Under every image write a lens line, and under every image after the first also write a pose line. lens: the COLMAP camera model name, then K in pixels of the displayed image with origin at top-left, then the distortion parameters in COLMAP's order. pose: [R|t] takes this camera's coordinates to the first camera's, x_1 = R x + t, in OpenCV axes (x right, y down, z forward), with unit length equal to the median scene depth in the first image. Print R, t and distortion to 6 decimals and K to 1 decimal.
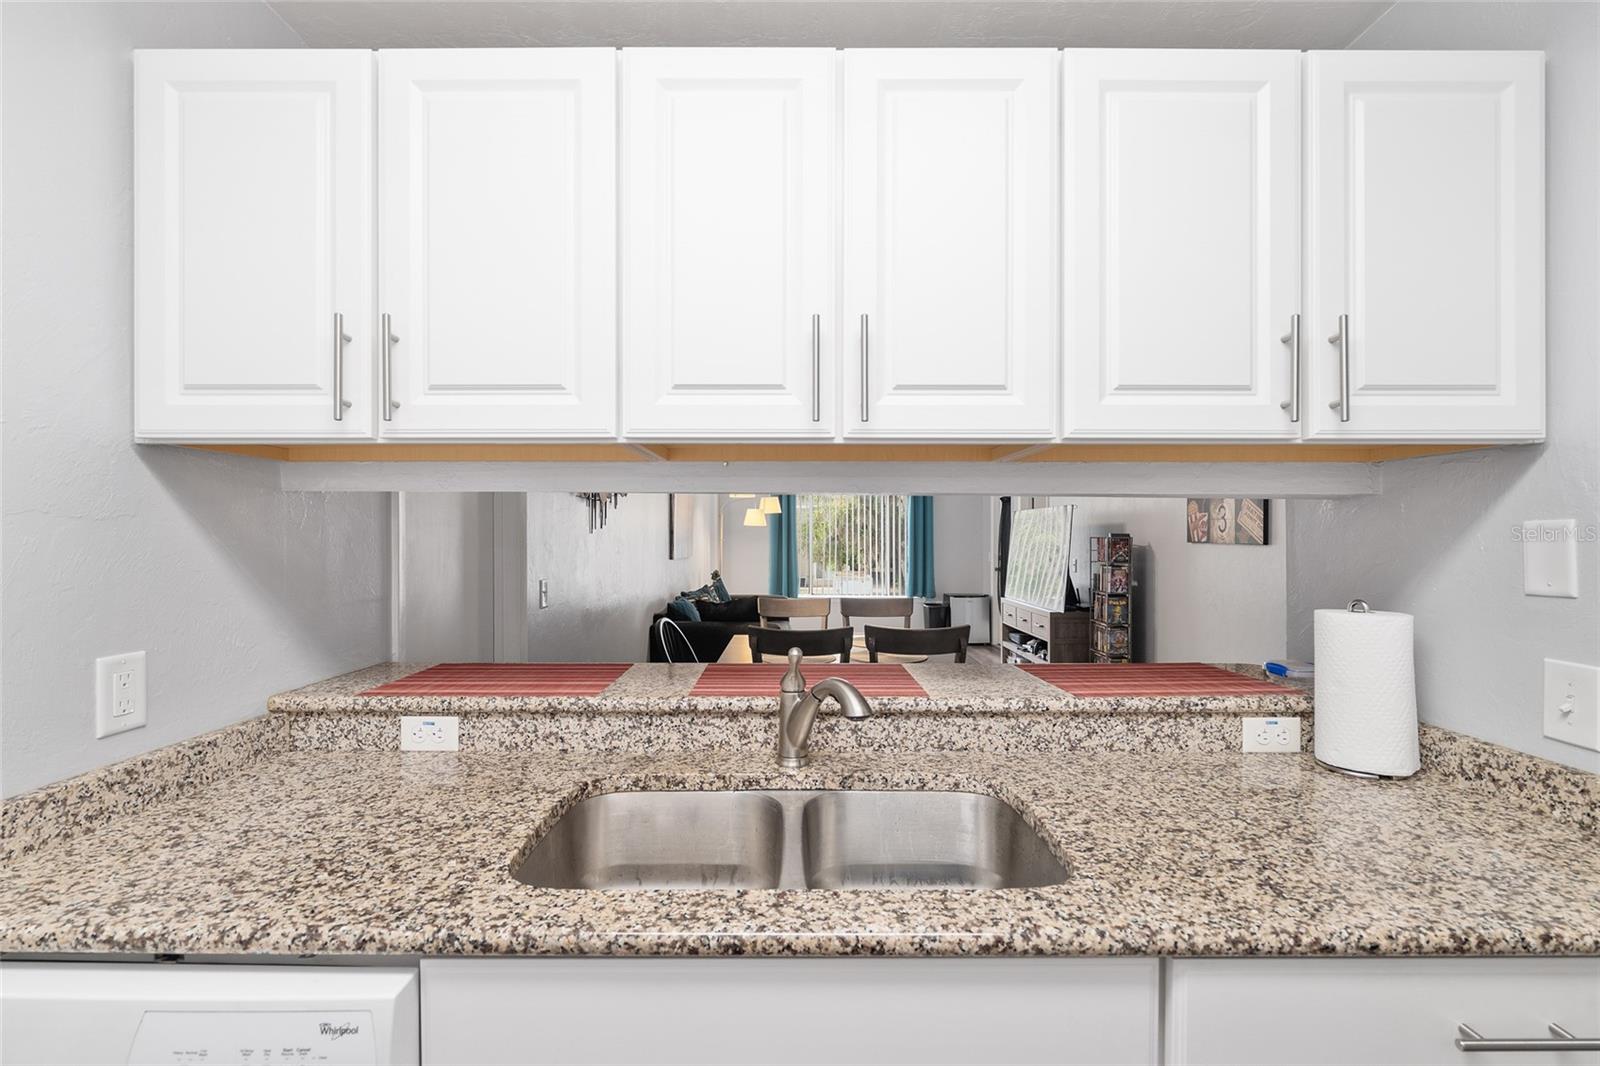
lens RADIAL K [[684.7, 0, 795.8], [0, 684.7, 532.6], [0, 0, 1]] dist [-0.006100, 0.000104]
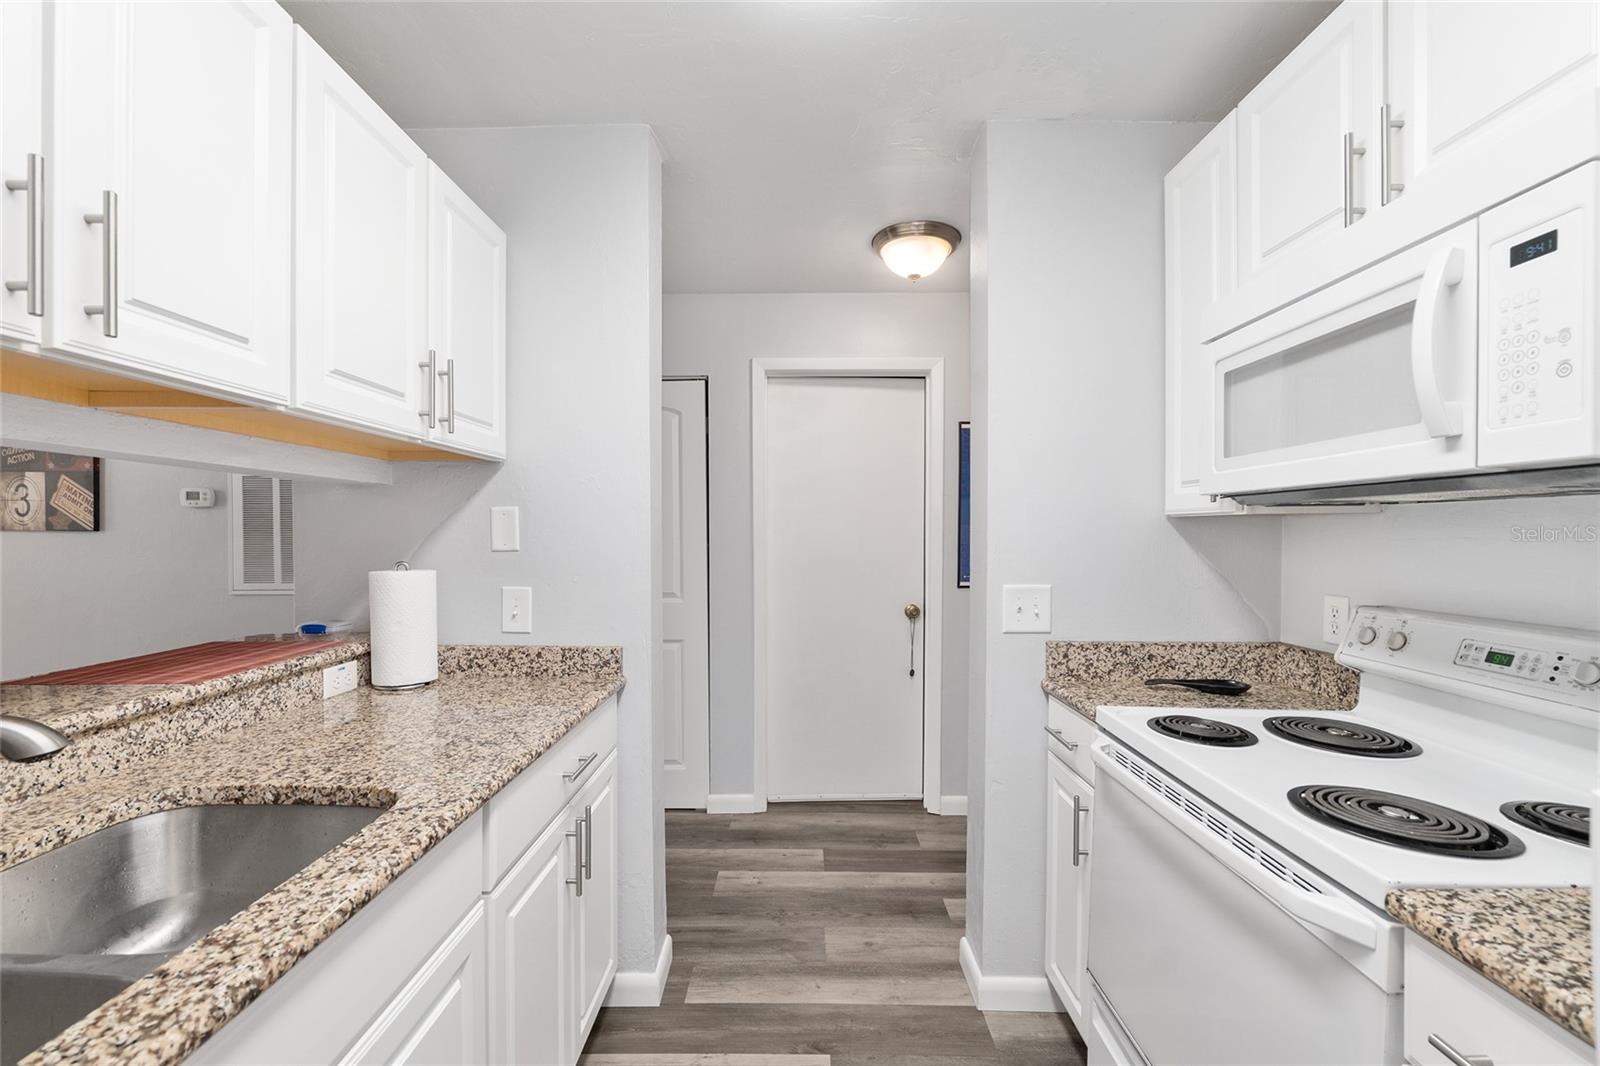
lens RADIAL K [[661.4, 0, 800.0], [0, 661.4, 533.0], [0, 0, 1]] dist [-0.018318, 0.000607]
pose [[0.003693, -0.000705, 0.999993, -0.470403], [-0.009232, 0.999957, 0.000739, 0.032893], [-0.999951, -0.009234, 0.003686, 0.199526]]
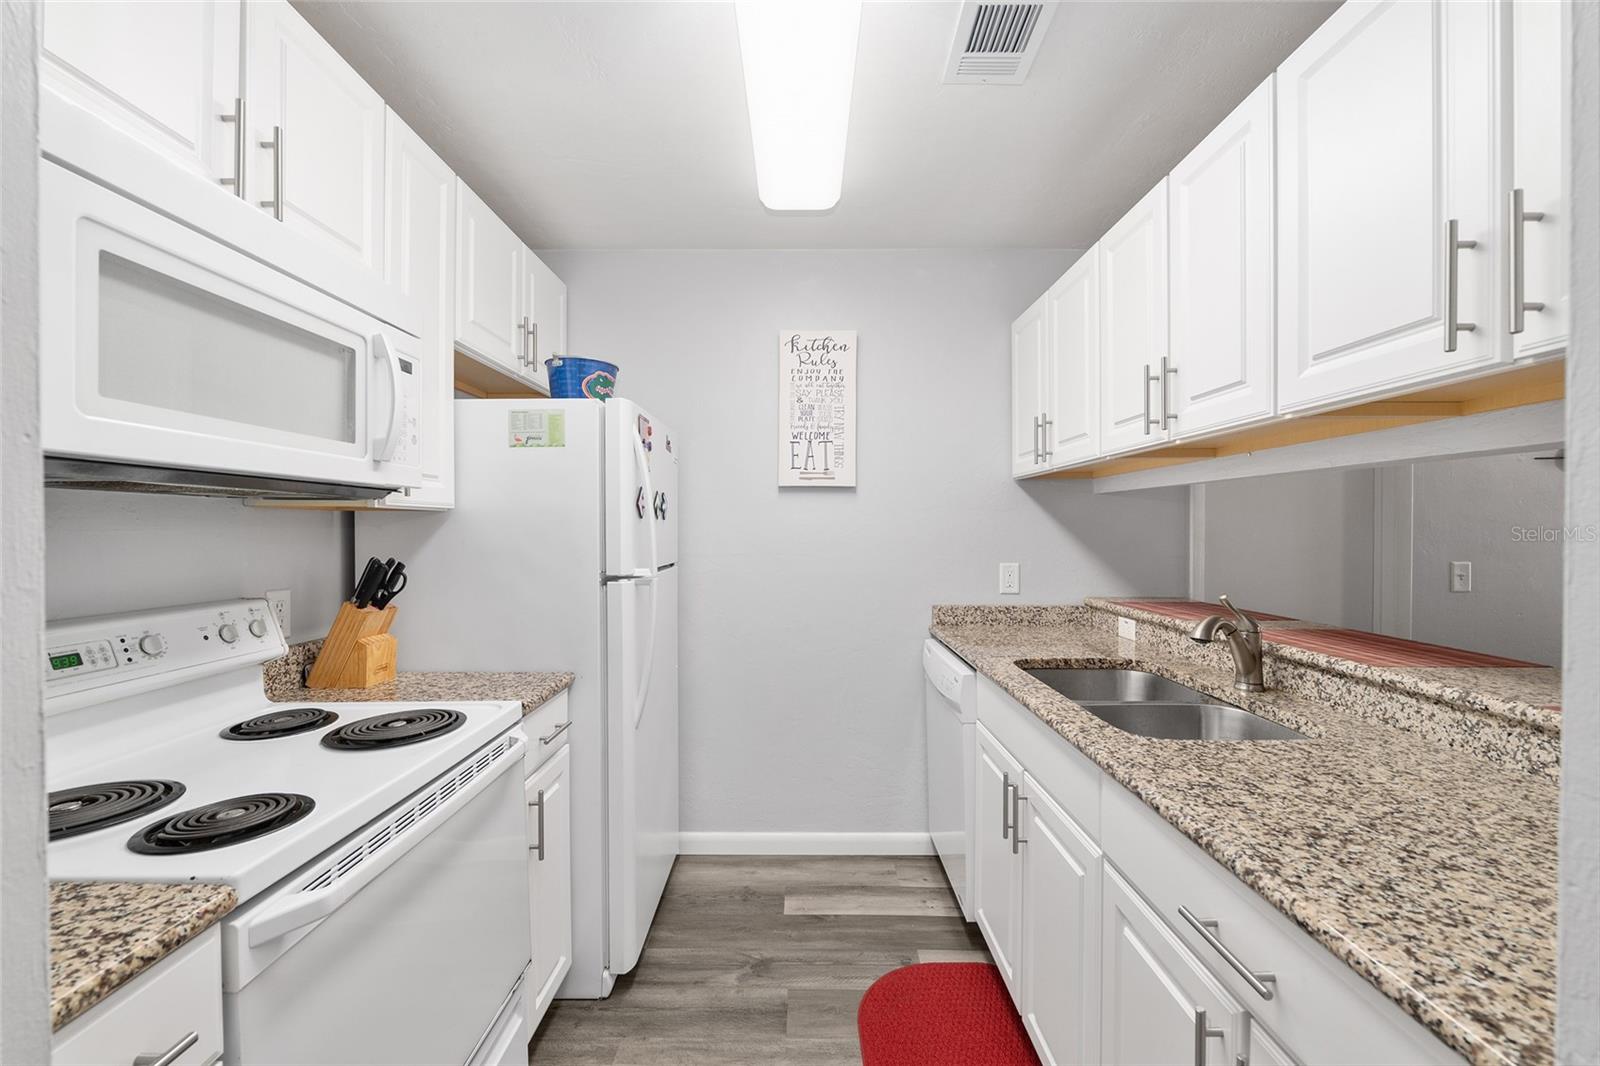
lens RADIAL K [[661.4, 0, 800.0], [0, 661.4, 533.0], [0, 0, 1]] dist [-0.018318, 0.000607]
pose [[-0.001544, 0.006191, -0.999980, 1.186438], [0.006649, 0.999959, 0.006180, 0.035608], [0.999977, -0.006640, -0.001585, 0.174320]]
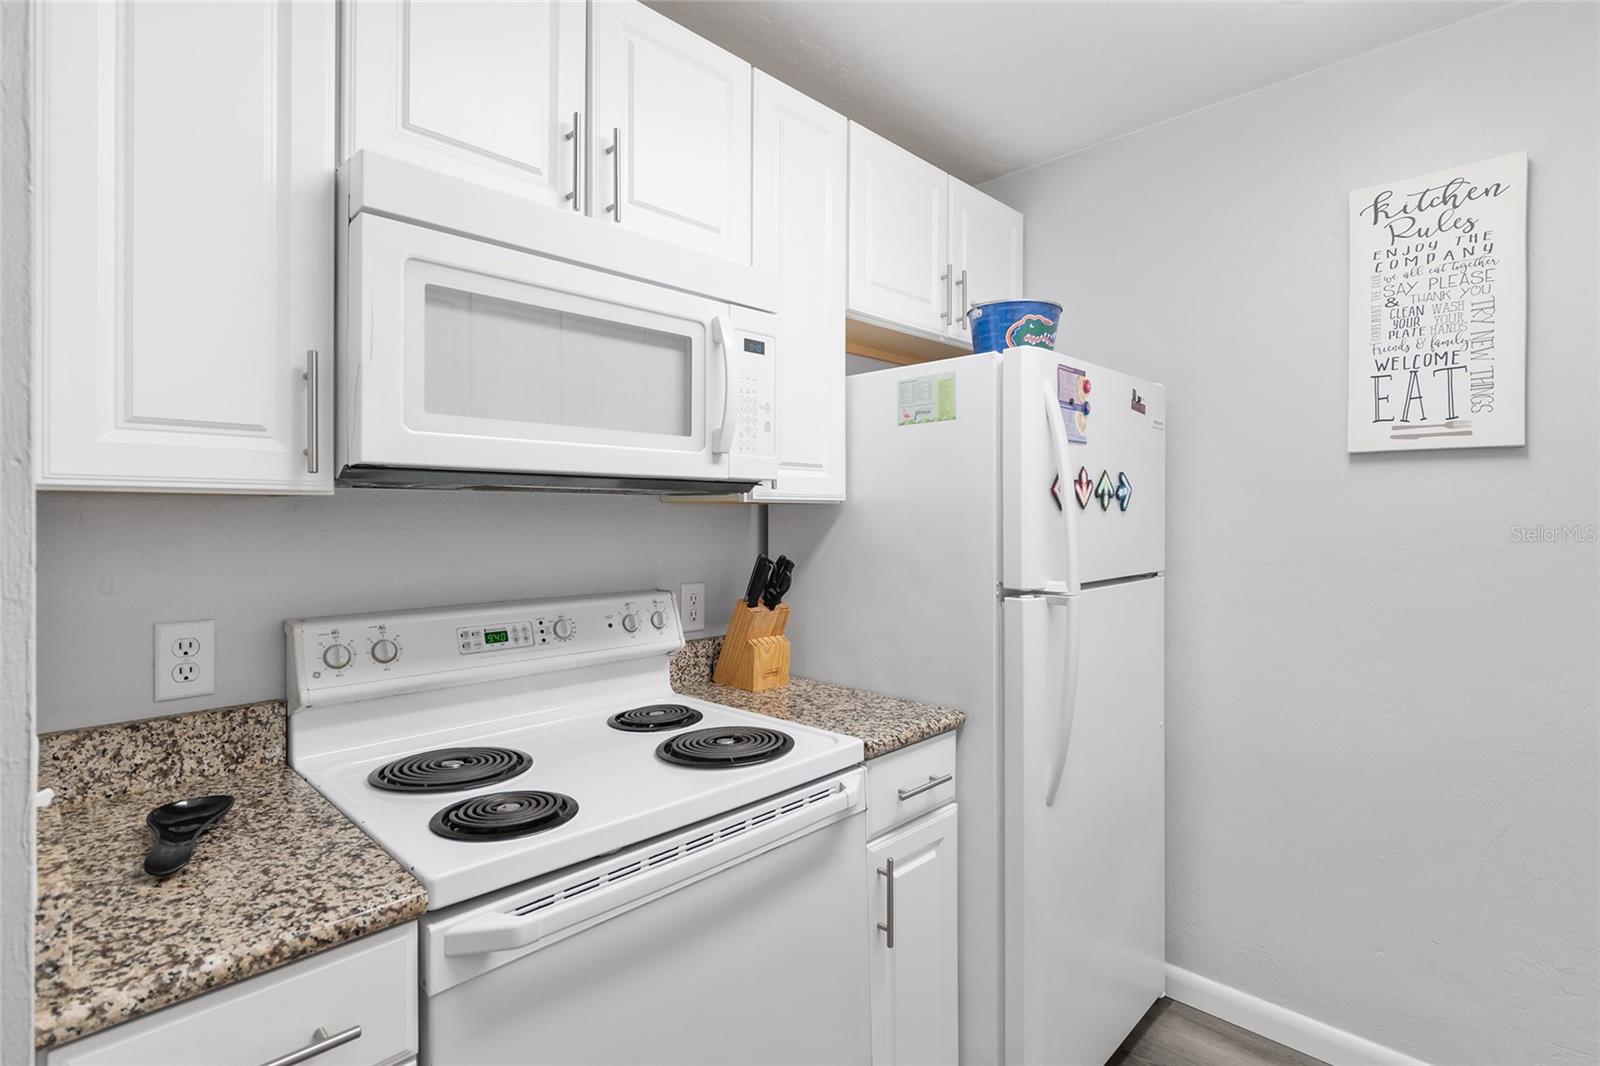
lens RADIAL K [[771.6, 0, 795.3], [0, 771.6, 516.2], [0, 0, 1]] dist [-0.002235, -0.000673]
pose [[-0.703189, 0.000552, -0.711003, 0.888532], [0.004707, 0.999981, -0.003880, 0.021887], [0.710988, -0.006075, -0.703178, 0.374270]]
